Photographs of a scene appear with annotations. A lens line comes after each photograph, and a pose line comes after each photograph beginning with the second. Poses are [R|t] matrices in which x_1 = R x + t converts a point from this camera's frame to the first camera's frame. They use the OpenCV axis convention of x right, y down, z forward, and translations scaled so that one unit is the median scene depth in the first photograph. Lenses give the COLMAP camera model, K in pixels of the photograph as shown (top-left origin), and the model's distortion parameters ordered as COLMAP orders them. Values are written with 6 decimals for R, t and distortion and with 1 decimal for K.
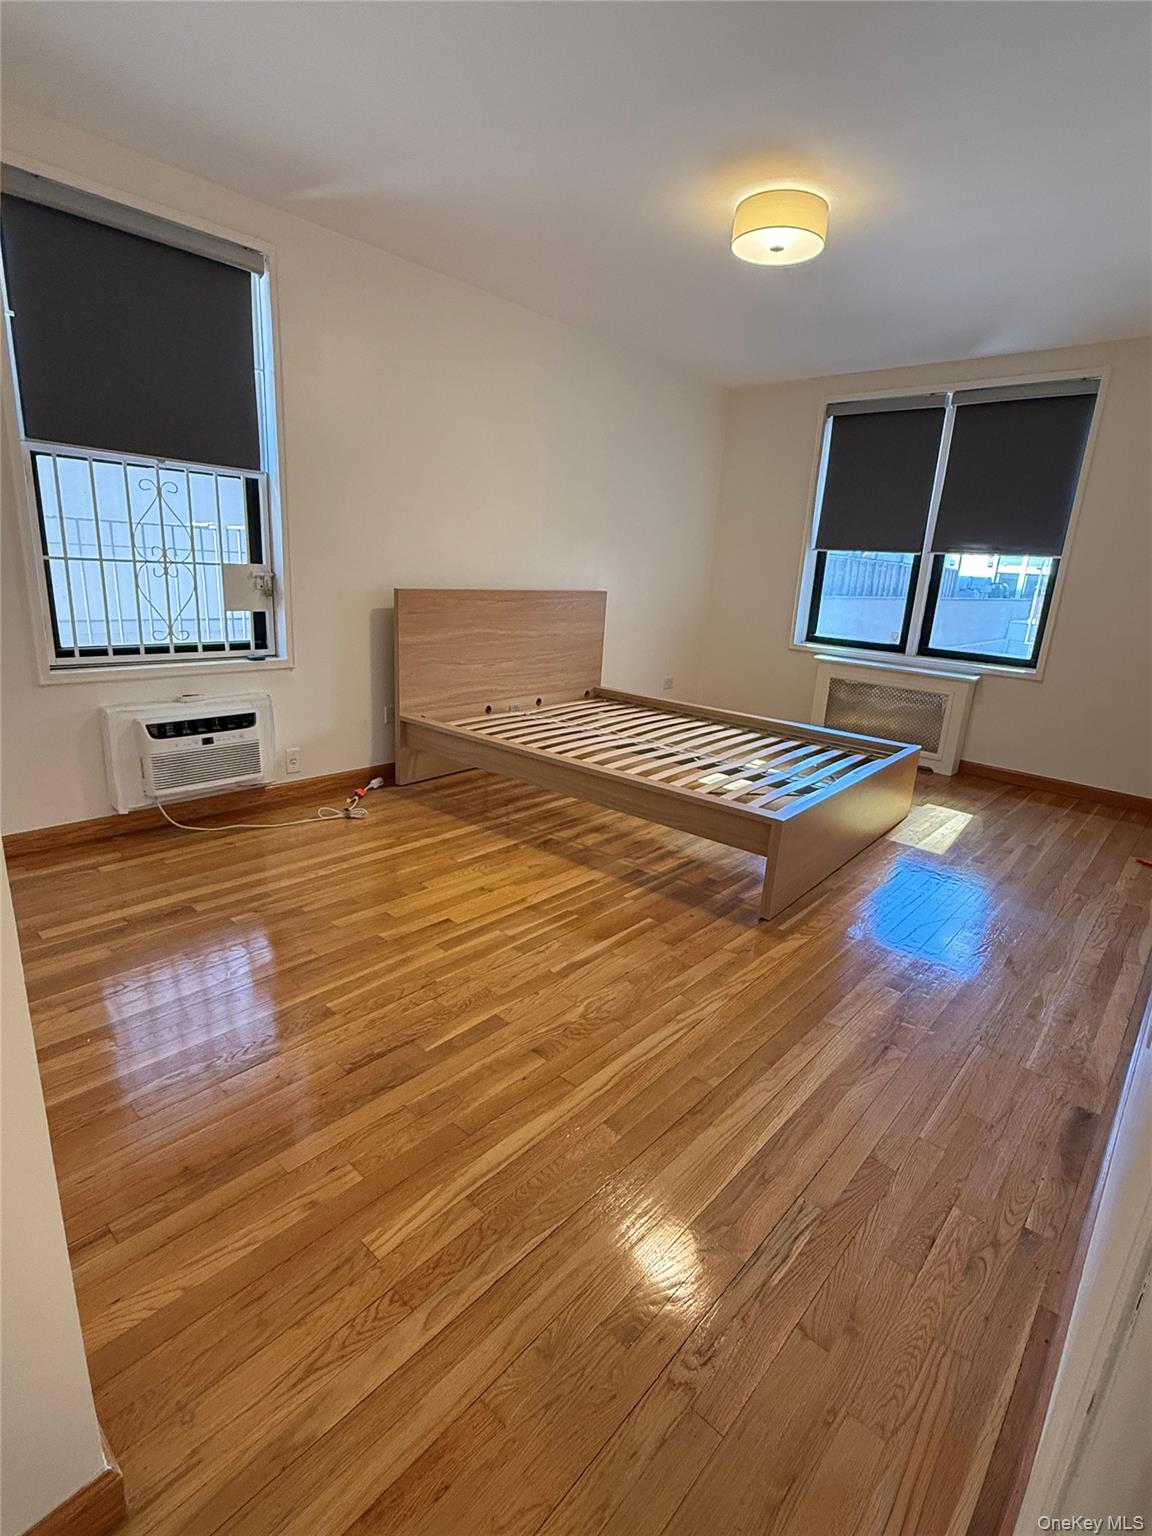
lens RADIAL K [[736.1, 0, 576.0], [0, 736.1, 768.0], [0, 0, 1]] dist [-0.000869, -0.000027]
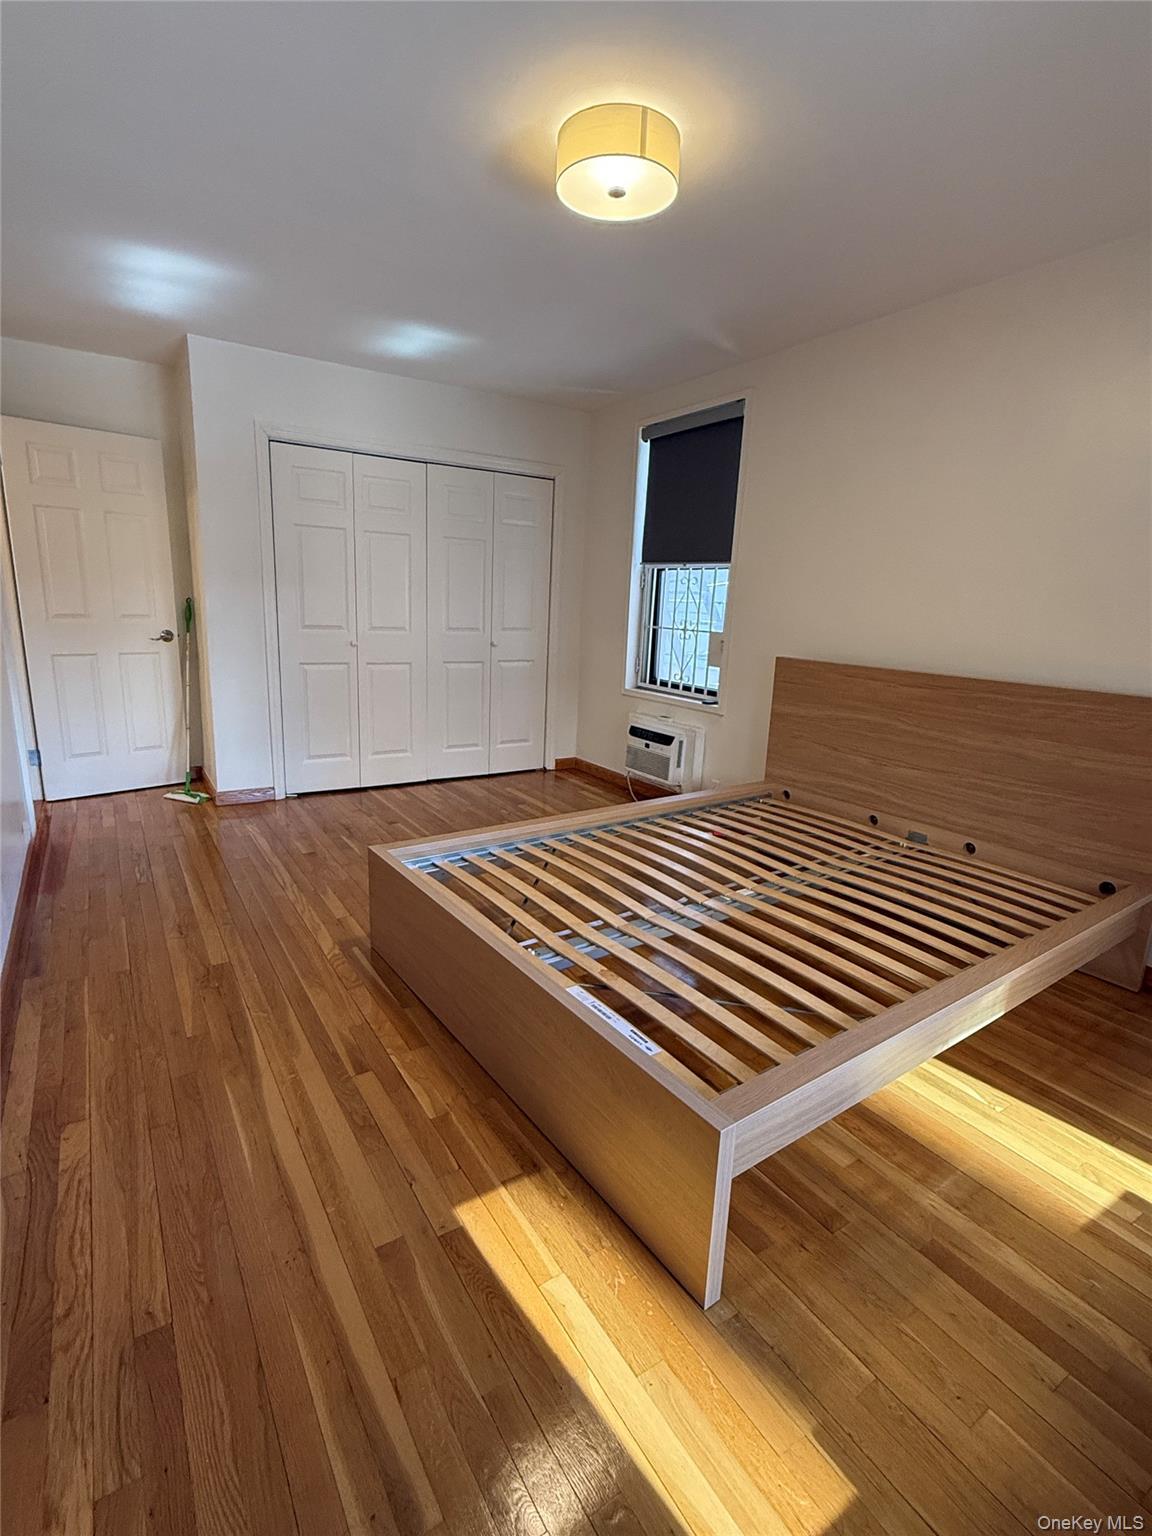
lens RADIAL K [[736.1, 0, 576.0], [0, 736.1, 768.0], [0, 0, 1]] dist [-0.000869, -0.000027]
pose [[-0.258487, 0.149748, -0.954337, 0.933749], [-0.313624, 0.921389, 0.229525, -0.282134], [0.913687, 0.358632, -0.191202, 1.133798]]
